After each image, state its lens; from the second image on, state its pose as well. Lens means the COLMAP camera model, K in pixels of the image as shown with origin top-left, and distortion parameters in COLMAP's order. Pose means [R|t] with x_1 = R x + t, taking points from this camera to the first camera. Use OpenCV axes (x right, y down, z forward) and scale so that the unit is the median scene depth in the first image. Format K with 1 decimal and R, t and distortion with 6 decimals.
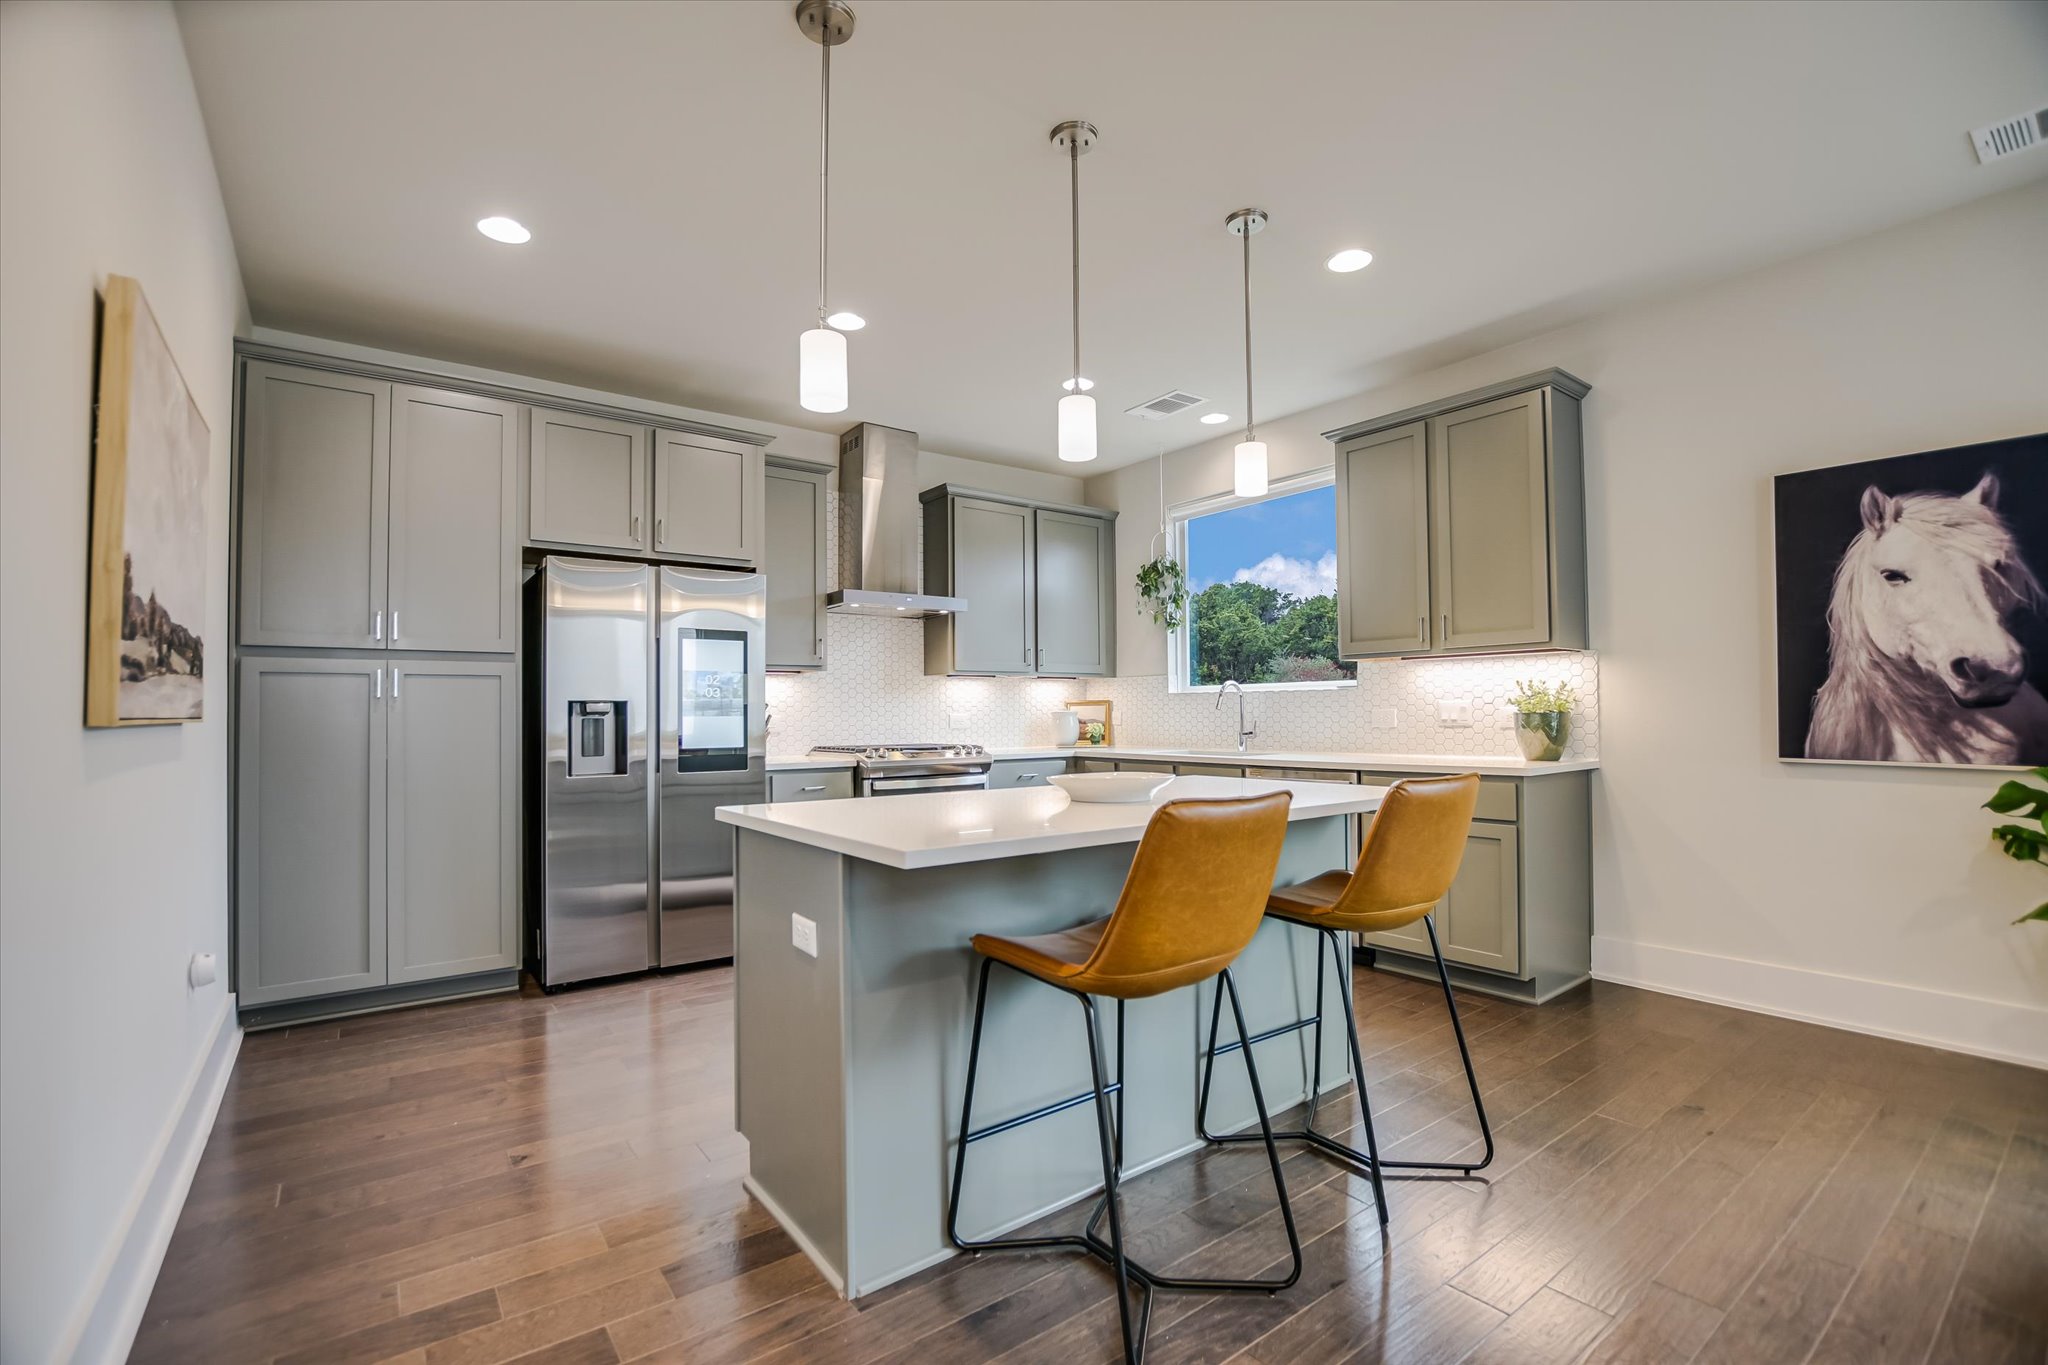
lens RADIAL K [[903.7, 0, 1034.2], [0, 903.7, 702.5], [0, 0, 1]] dist [-0.026363, 0.000757]
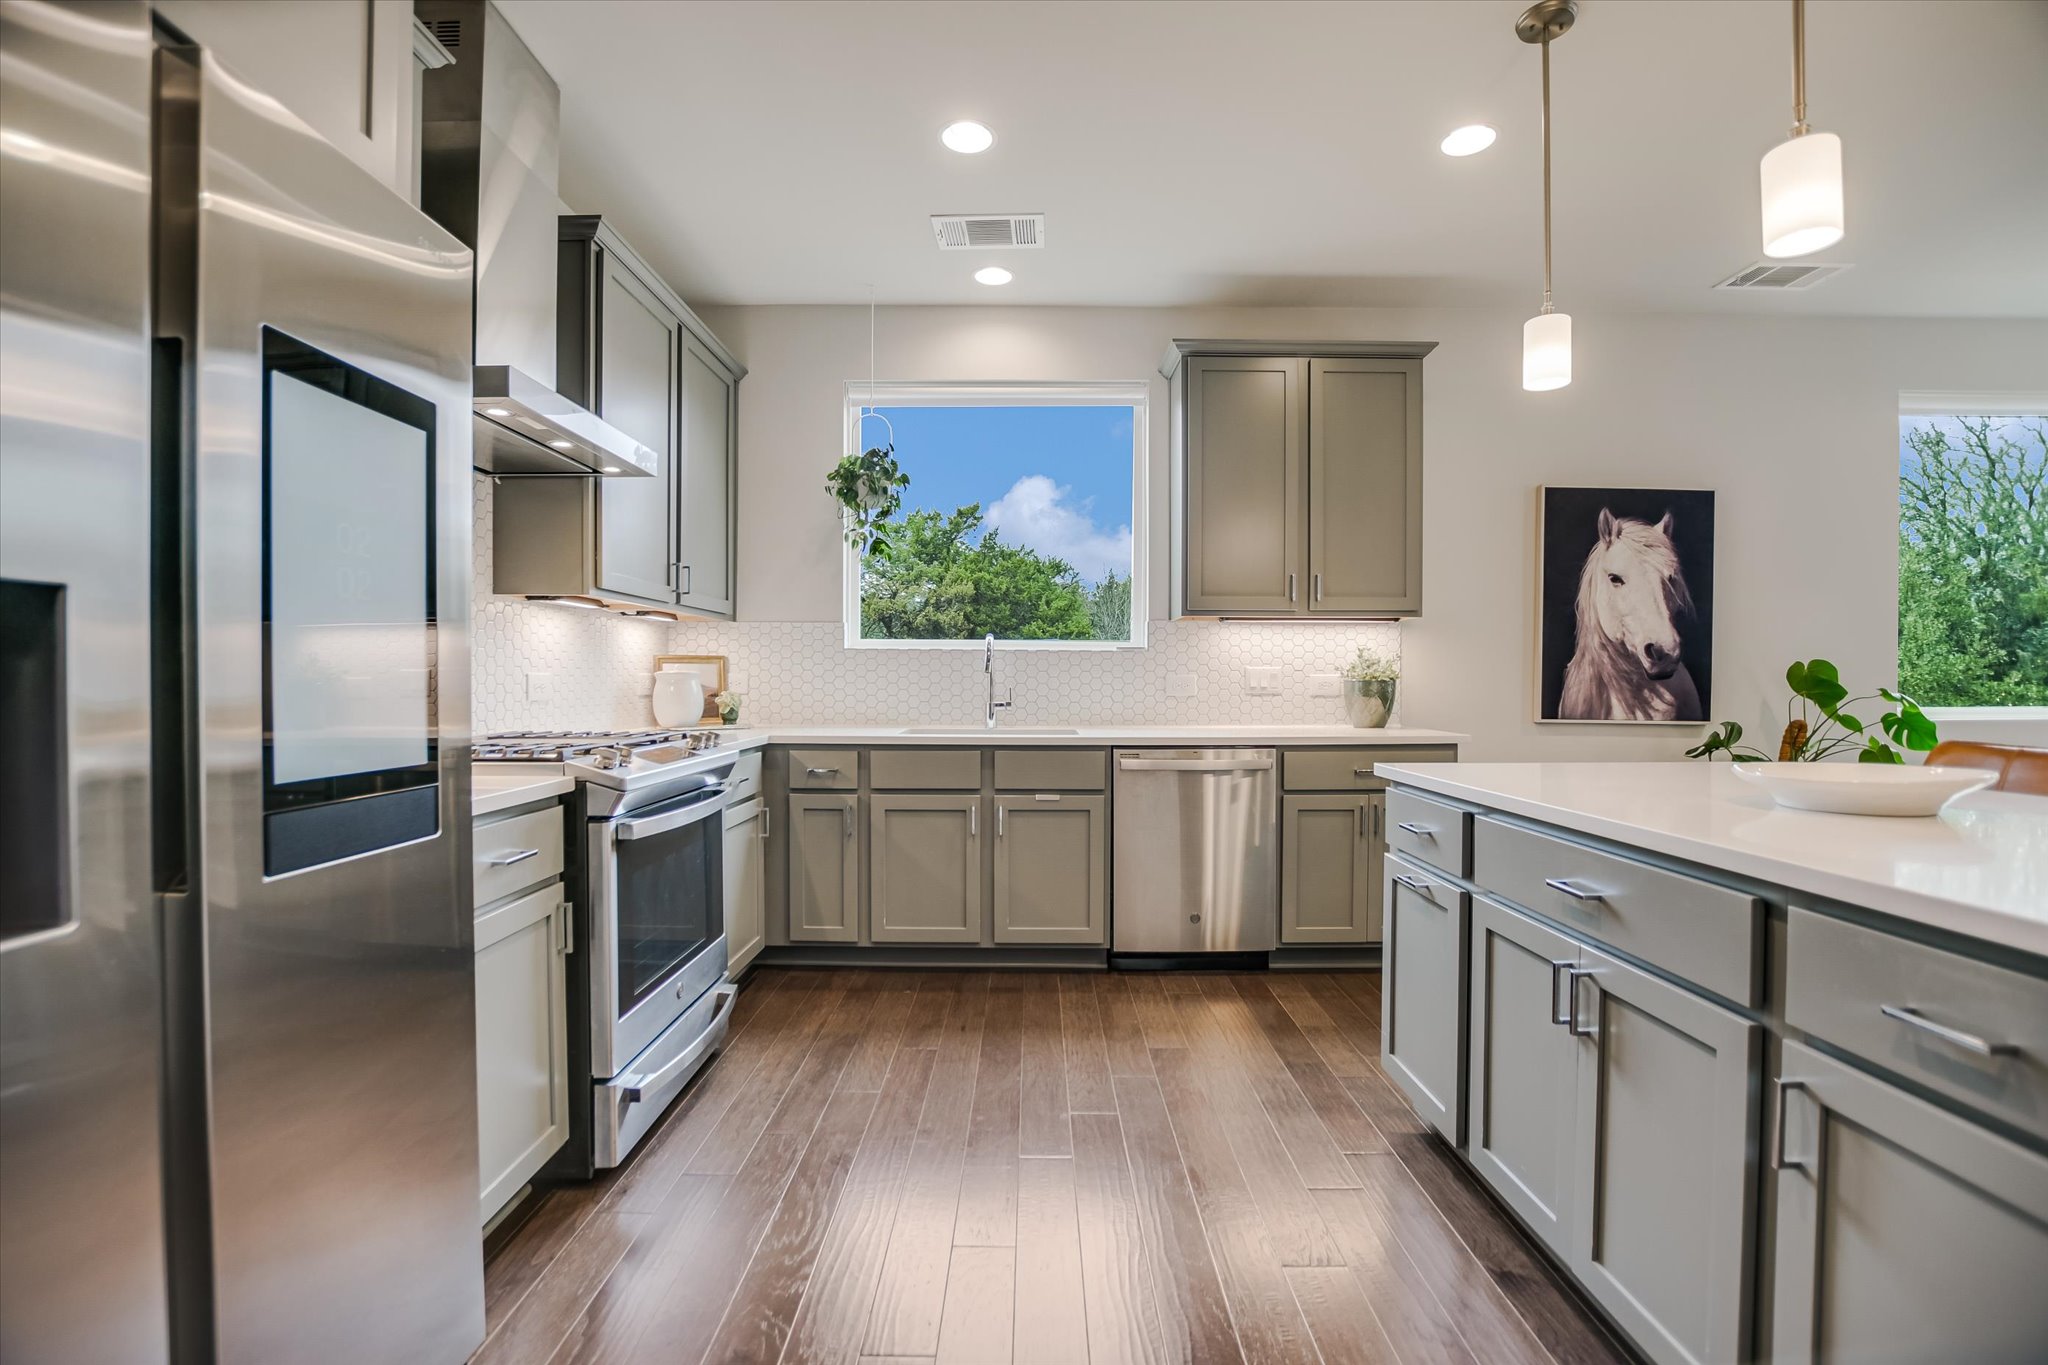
lens RADIAL K [[903.7, 0, 1034.2], [0, 903.7, 702.5], [0, 0, 1]] dist [-0.026363, 0.000757]
pose [[0.608267, -0.008103, 0.793691, -0.606555], [-0.017369, 0.999573, 0.023517, 0.024009], [-0.793543, -0.028090, 0.607866, 0.865519]]
